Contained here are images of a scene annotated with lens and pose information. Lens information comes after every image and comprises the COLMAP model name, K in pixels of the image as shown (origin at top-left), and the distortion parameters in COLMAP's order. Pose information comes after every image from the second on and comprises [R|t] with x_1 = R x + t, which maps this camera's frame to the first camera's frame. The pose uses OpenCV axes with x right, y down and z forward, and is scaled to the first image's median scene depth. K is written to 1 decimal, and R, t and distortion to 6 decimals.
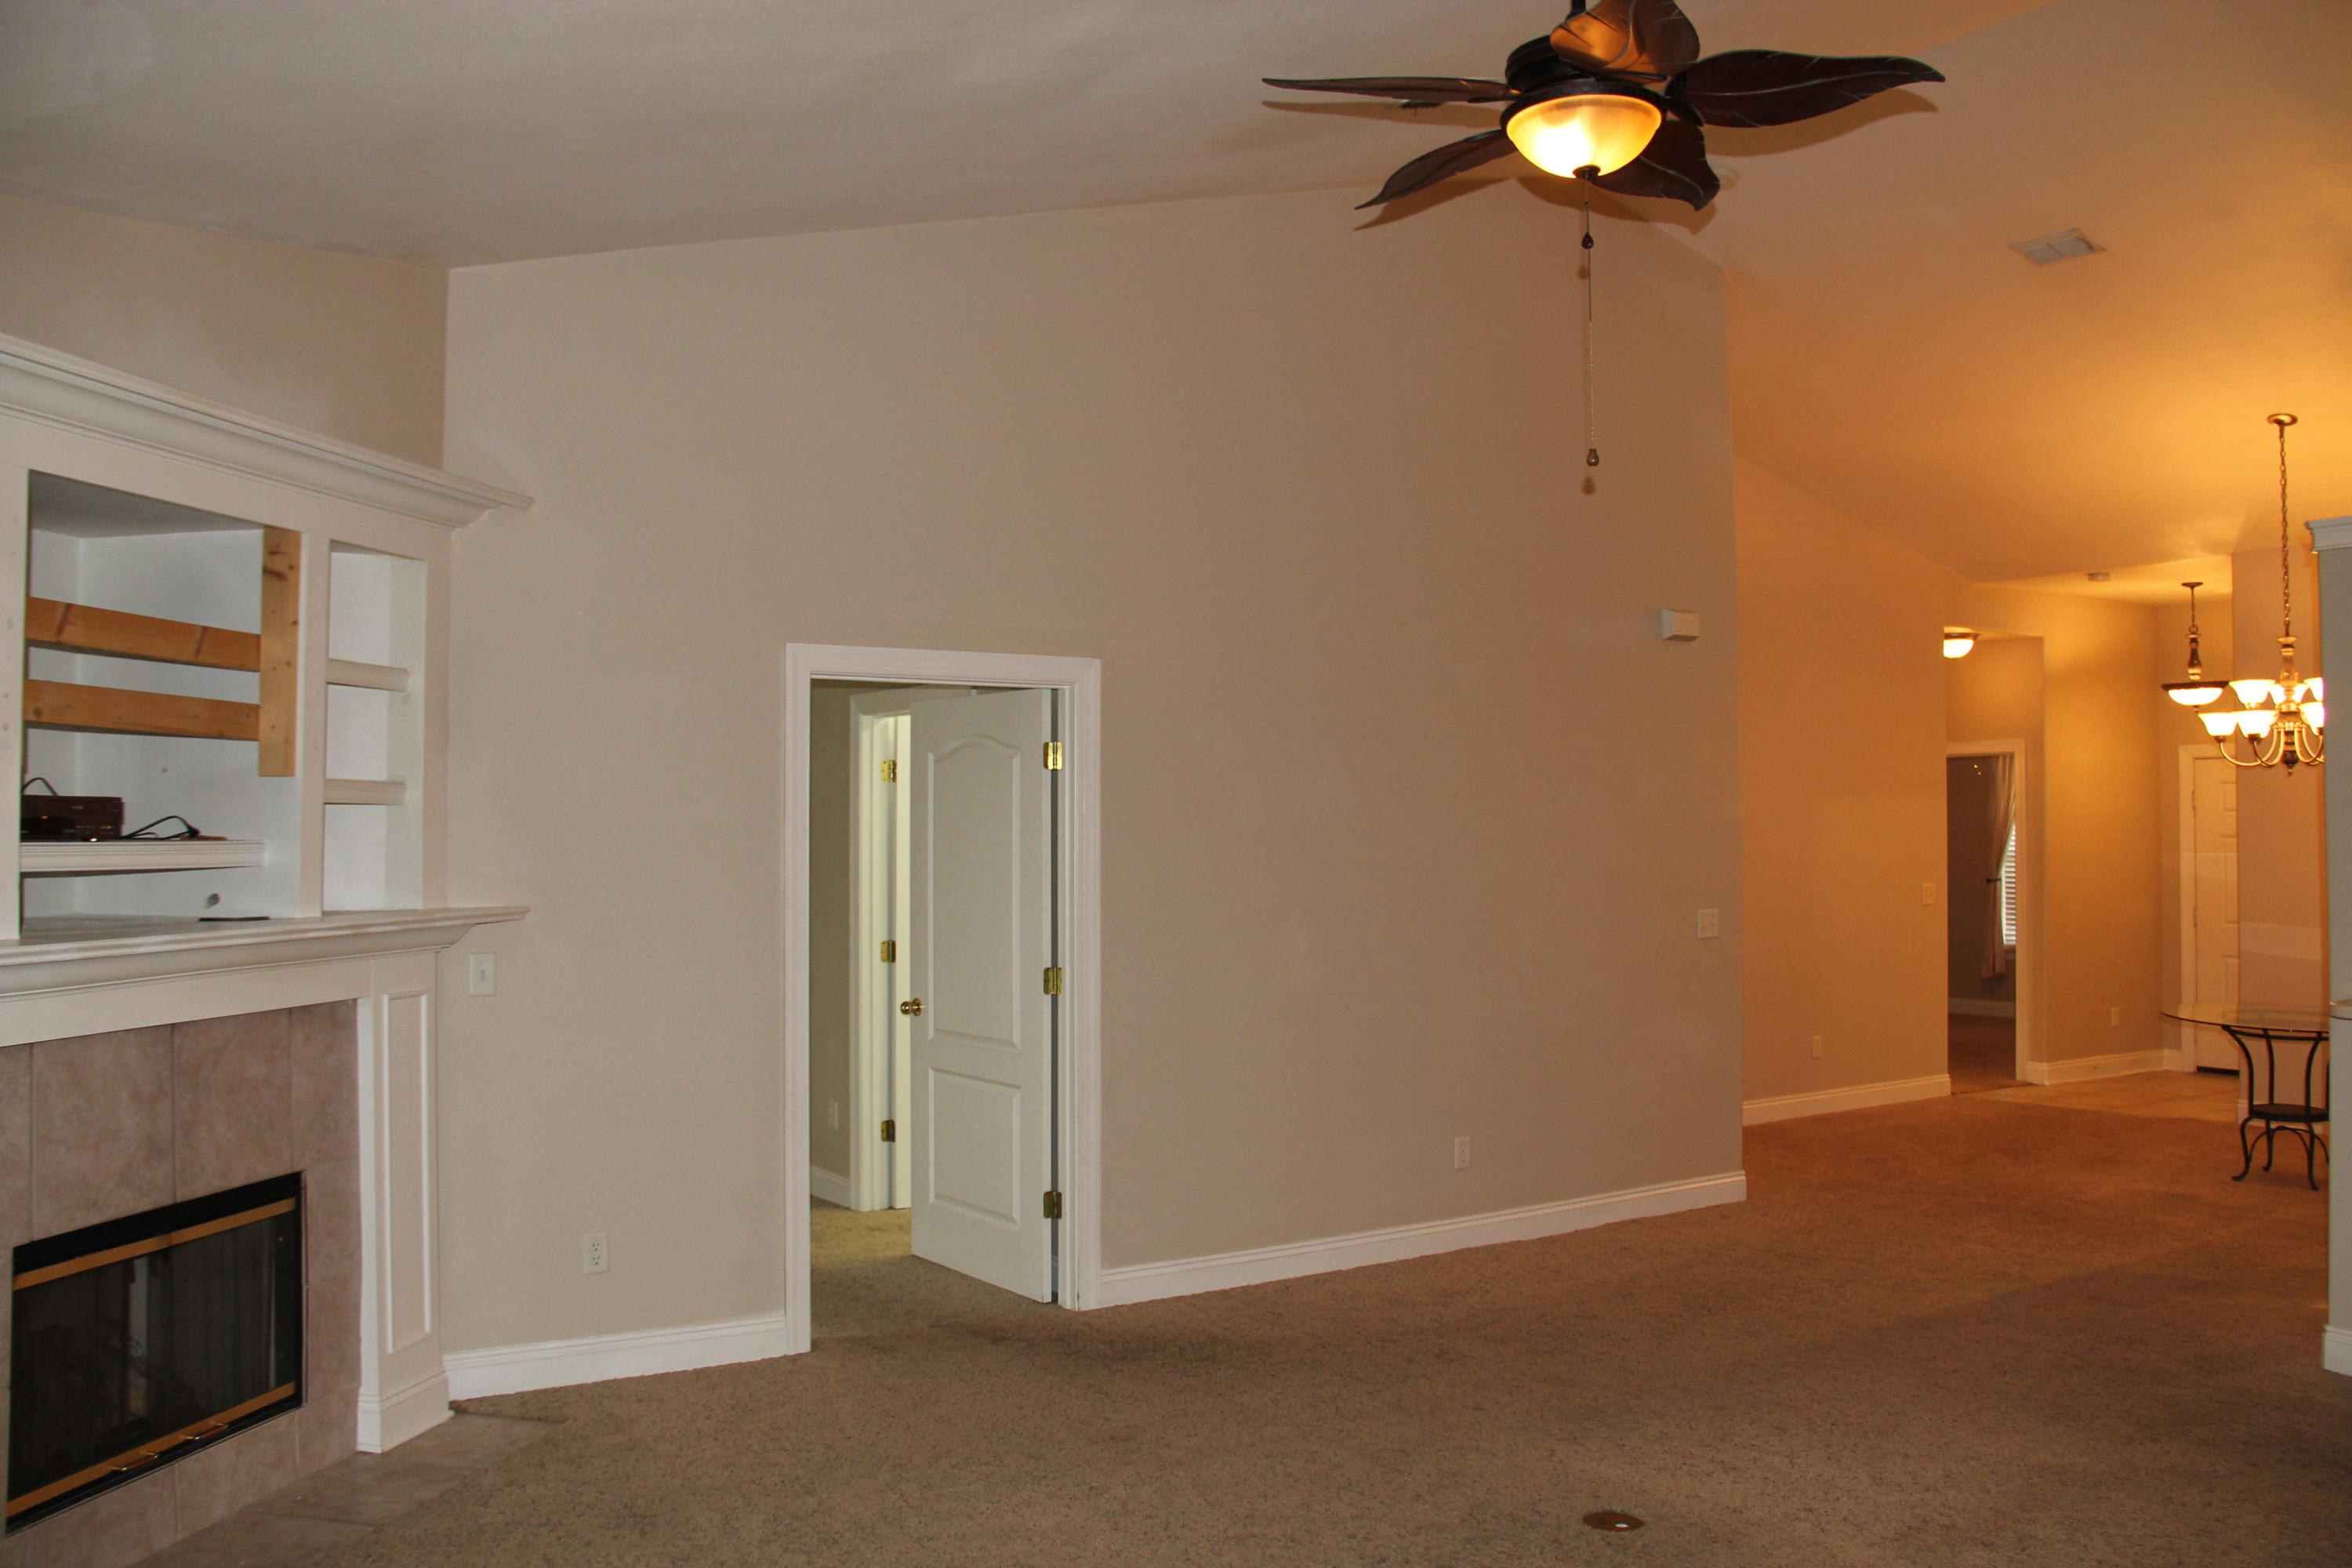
lens RADIAL K [[1988.3, 0, 1155.8], [0, 1988.3, 778.3], [0, 0, 1]] dist [-0.167354, 0.130040]
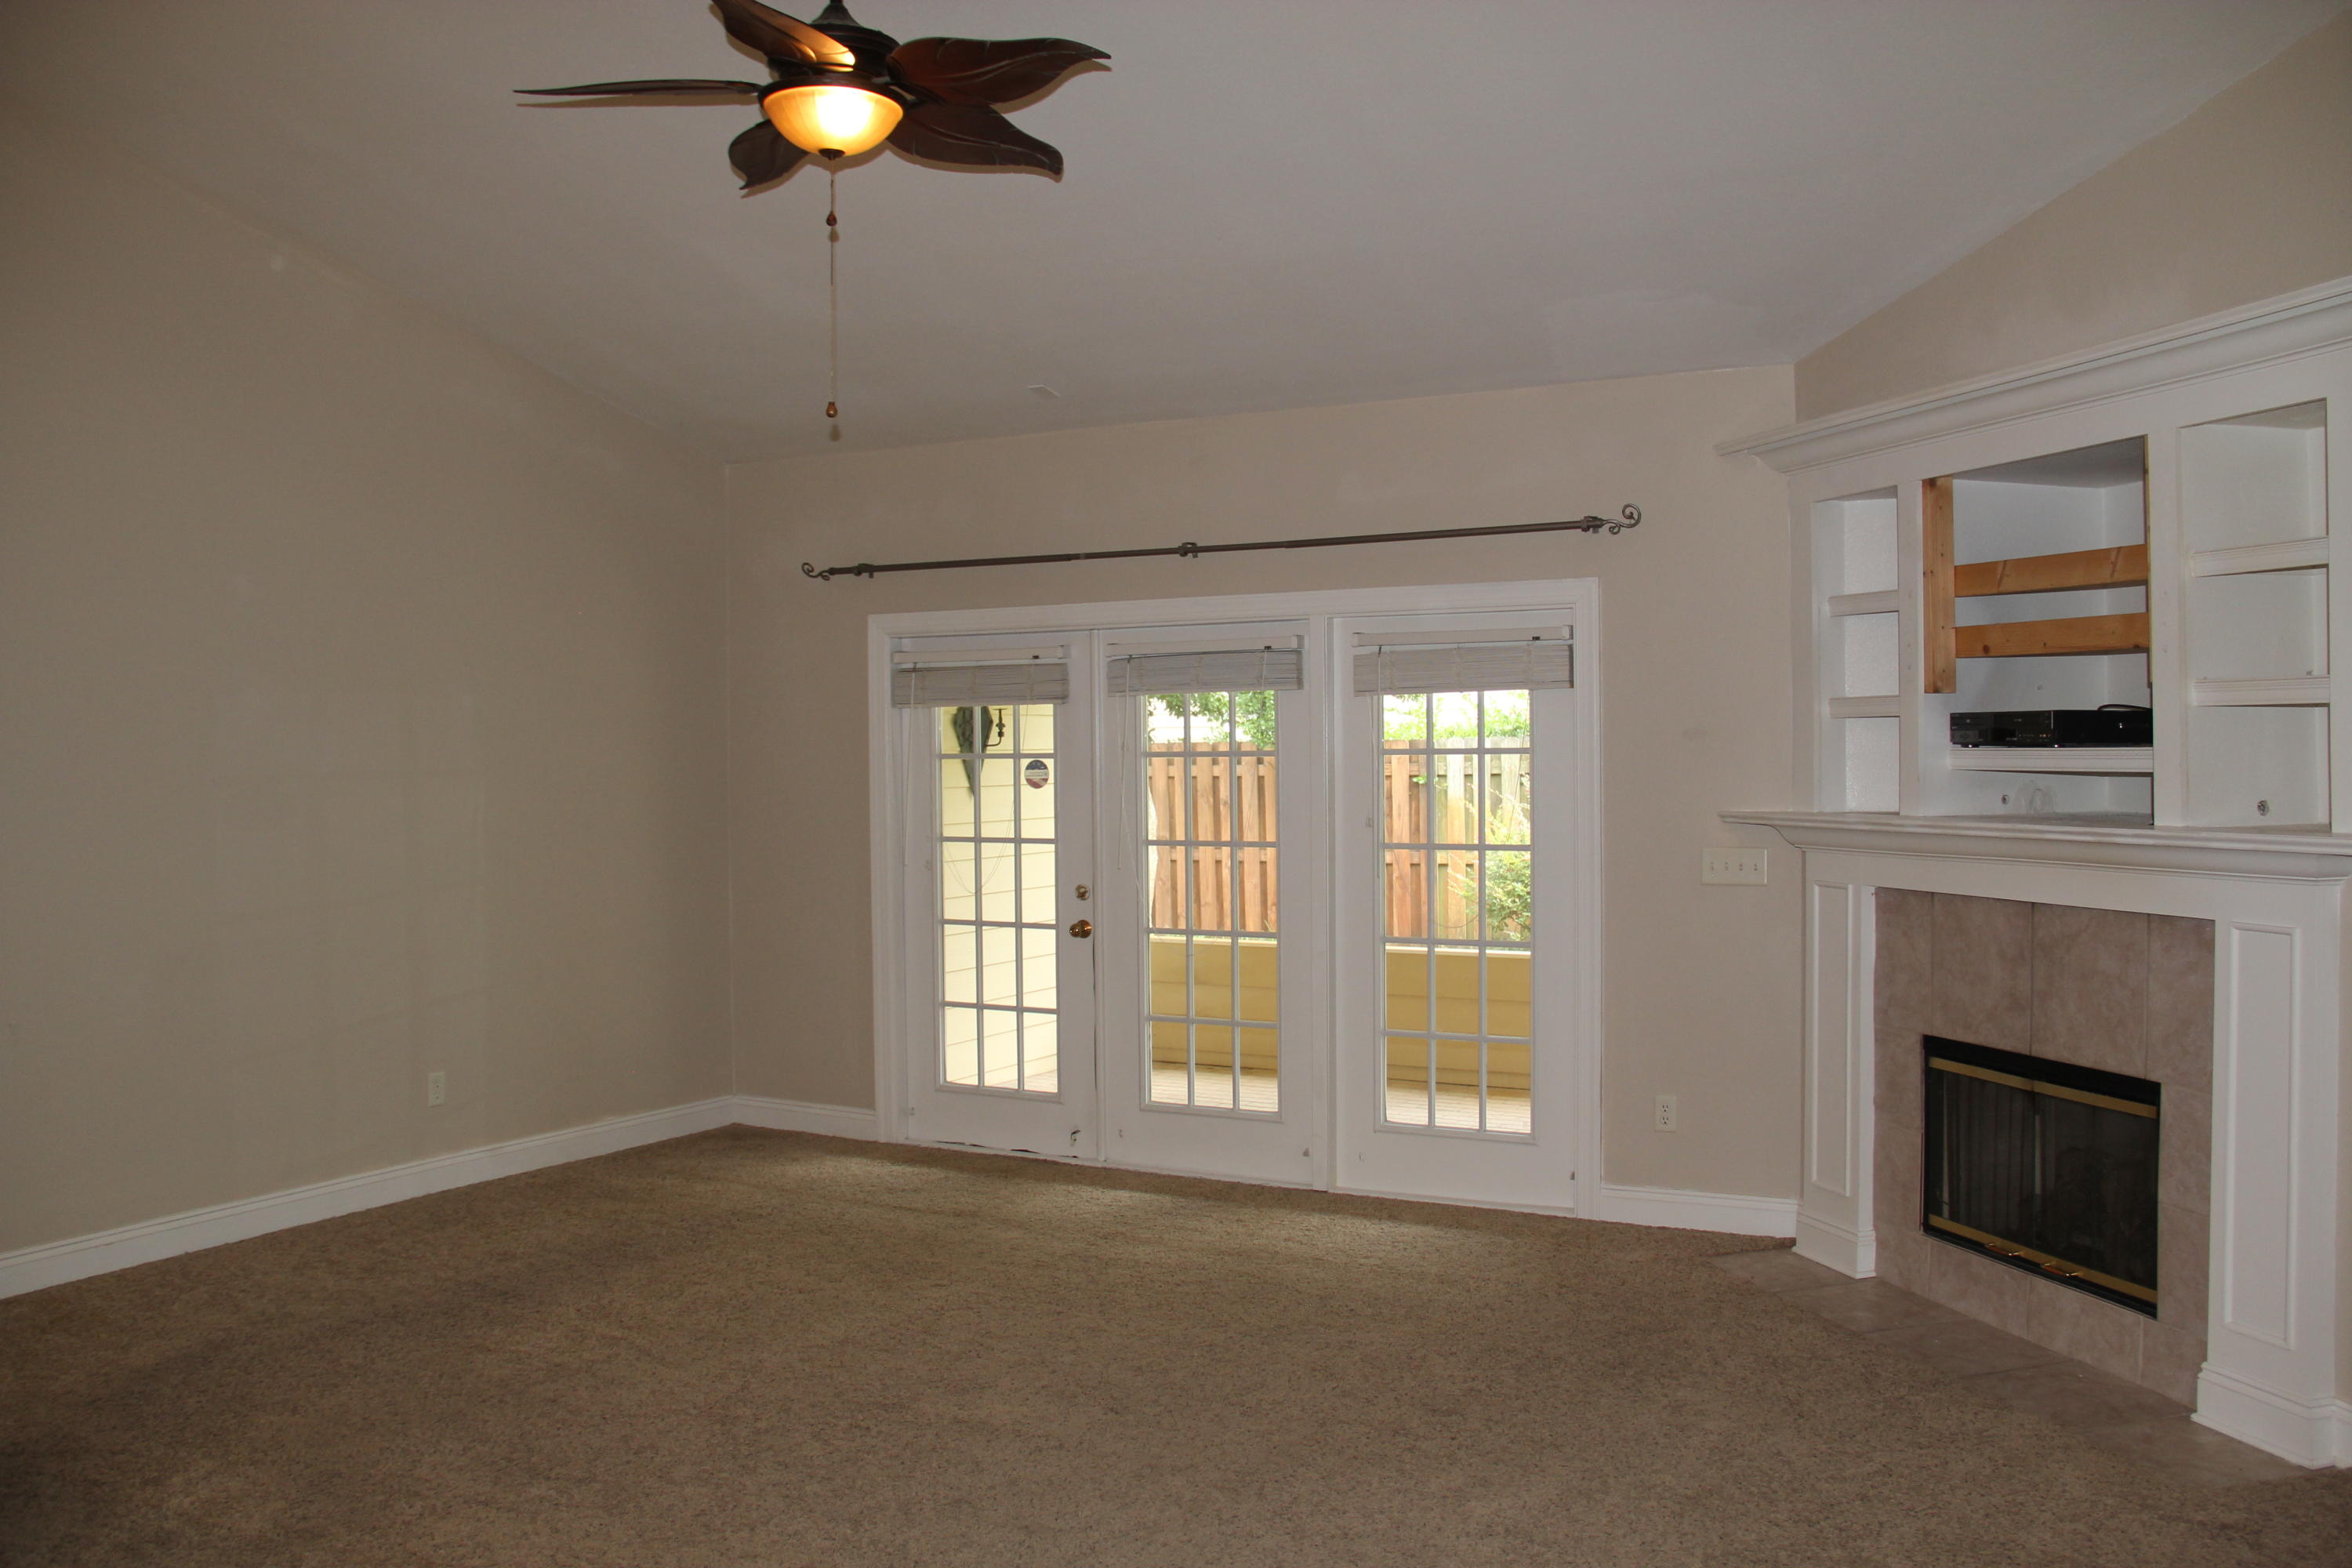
lens RADIAL K [[1988.3, 0, 1181.7], [0, 1988.3, 786.0], [0, 0, 1]] dist [-0.167354, 0.130040]
pose [[-0.878285, 0.013960, -0.477934, 0.494009], [0.018518, 0.999817, -0.004826, 0.050743], [0.477780, -0.013089, -0.878382, 1.733564]]
